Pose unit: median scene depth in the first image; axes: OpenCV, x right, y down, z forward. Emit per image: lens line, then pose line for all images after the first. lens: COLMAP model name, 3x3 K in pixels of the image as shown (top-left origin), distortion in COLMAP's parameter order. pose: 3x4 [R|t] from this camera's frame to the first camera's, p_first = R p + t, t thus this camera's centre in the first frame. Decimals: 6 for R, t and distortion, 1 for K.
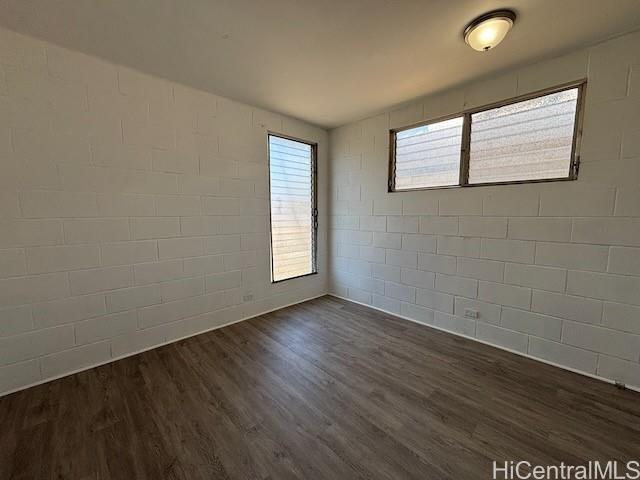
lens RADIAL K [[258.0, 0, 319.2], [0, 258.0, 239.1], [0, 0, 1]] dist [0.002881, 0.000301]
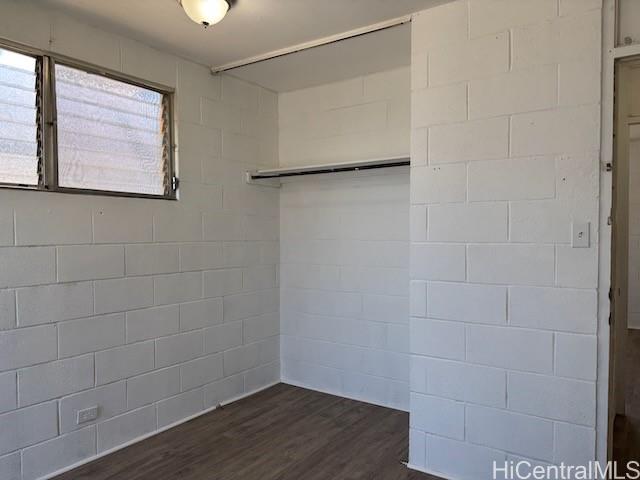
lens RADIAL K [[480.4, 0, 320.0], [0, 480.4, 240.0], [0, 0, 1]] dist [0.000752, 0.000677]
pose [[-0.217724, -0.012696, 0.975928, -0.625946], [0.101790, 0.994167, 0.035642, -0.091360], [-0.970688, 0.107100, -0.215162, 0.797686]]
